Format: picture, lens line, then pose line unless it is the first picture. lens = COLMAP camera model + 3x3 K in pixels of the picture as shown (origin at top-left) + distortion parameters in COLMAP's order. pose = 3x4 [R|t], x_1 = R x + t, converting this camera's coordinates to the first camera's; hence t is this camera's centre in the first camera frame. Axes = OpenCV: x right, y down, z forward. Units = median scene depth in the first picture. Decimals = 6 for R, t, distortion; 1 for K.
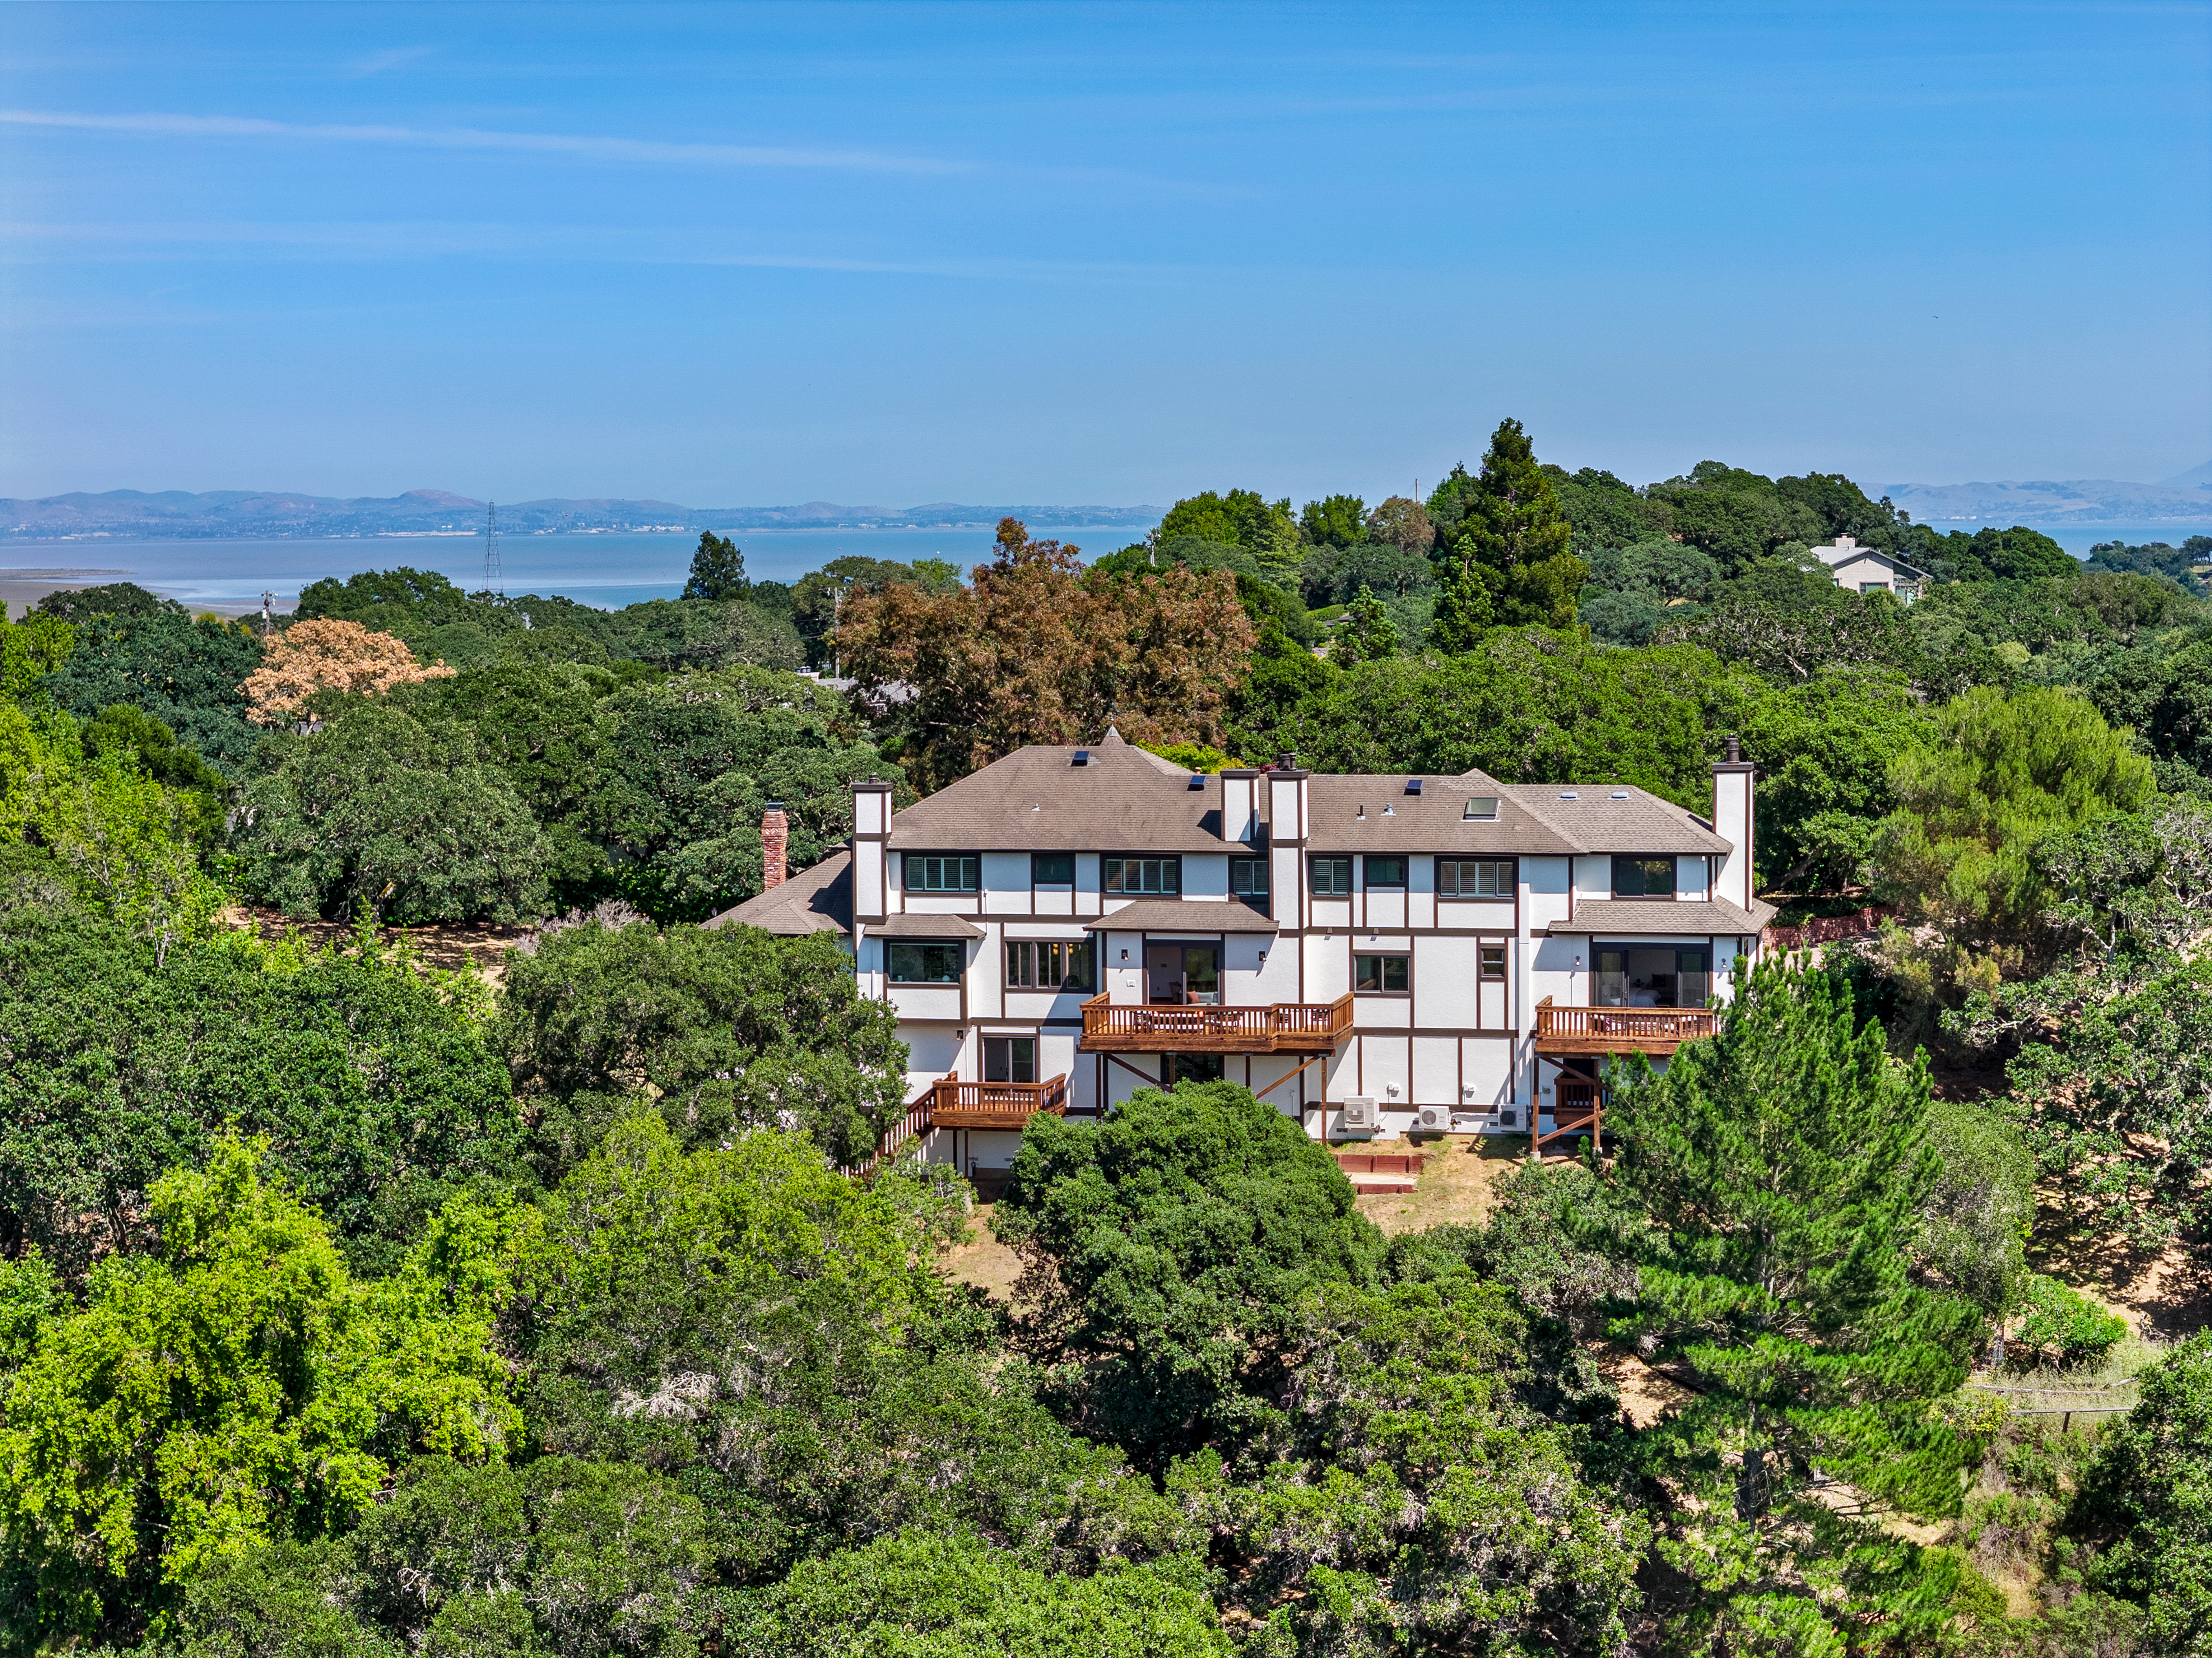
lens RADIAL K [[4520.2, 0, 1106.0], [0, 4520.2, 829.0], [0, 0, 1]] dist [-0.039701, -2.856965]
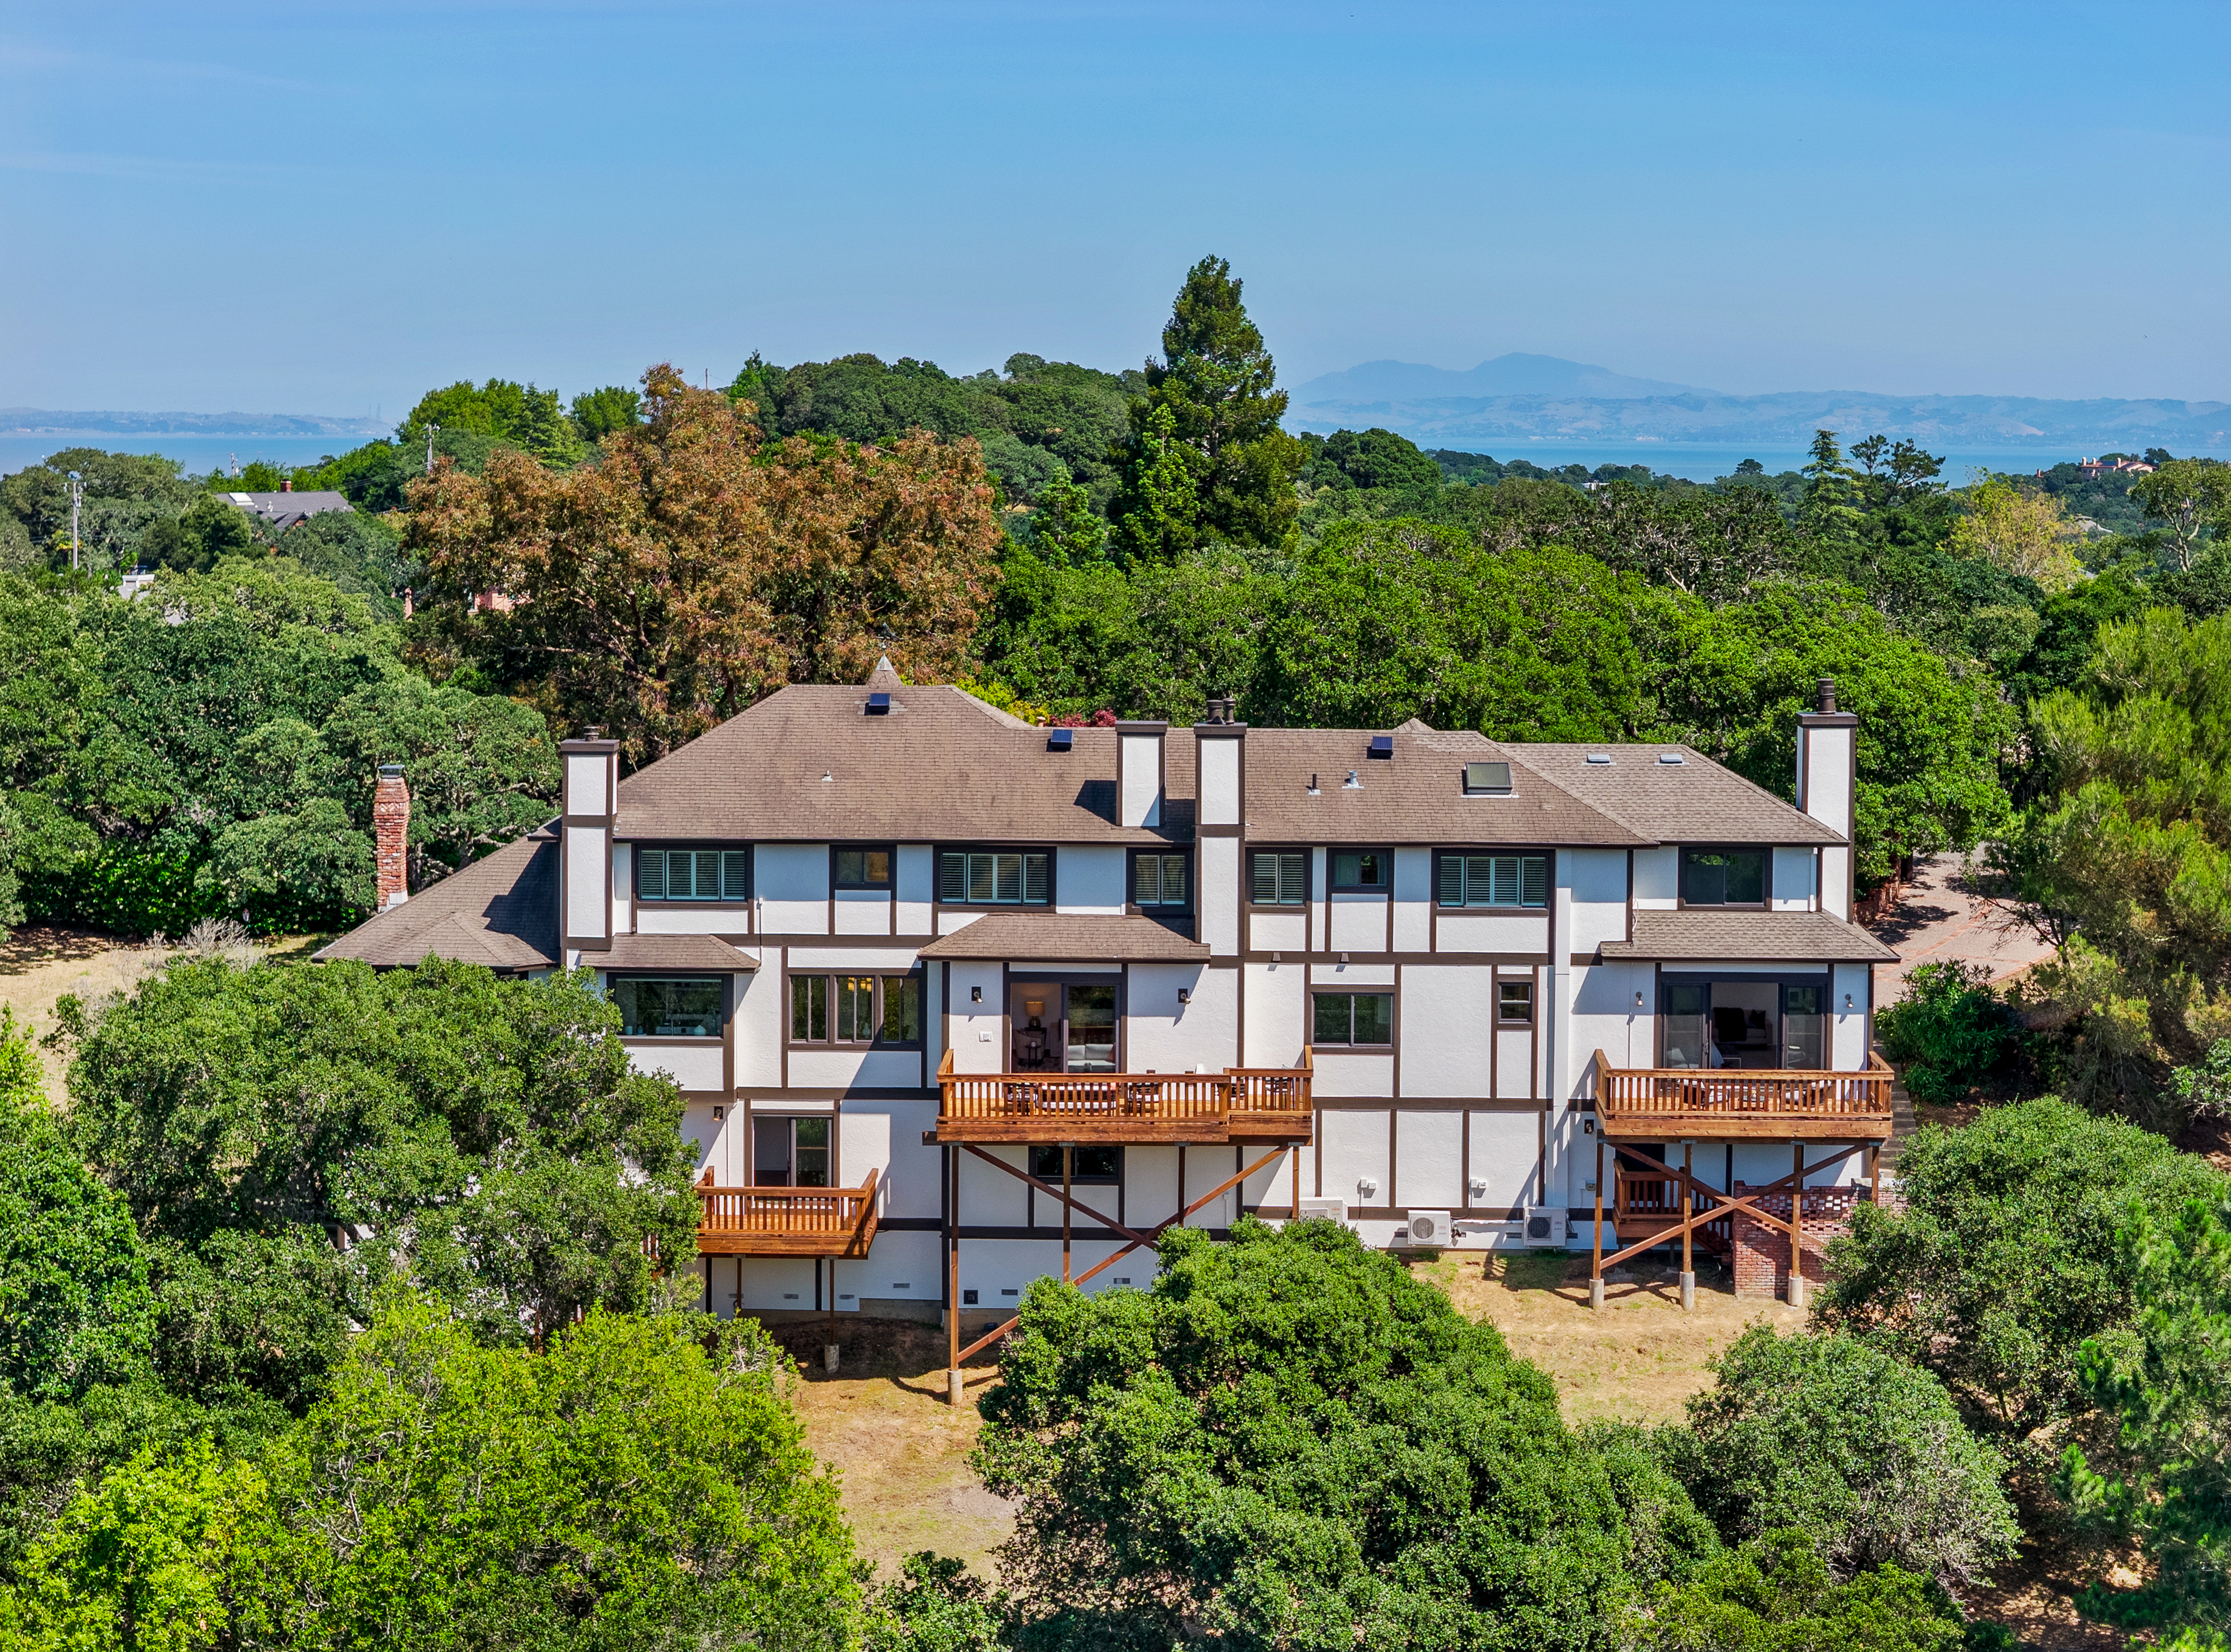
lens RADIAL K [[4629.5, 0, 1116.3], [0, 4629.5, 734.3], [0, 0, 1]] dist [-0.103484, 0.468840]
pose [[0.980496, 0.000599, 0.196539, -0.112192], [-0.000025, 0.999996, -0.002923, -0.009260], [-0.196540, 0.002861, 0.980492, 0.316170]]
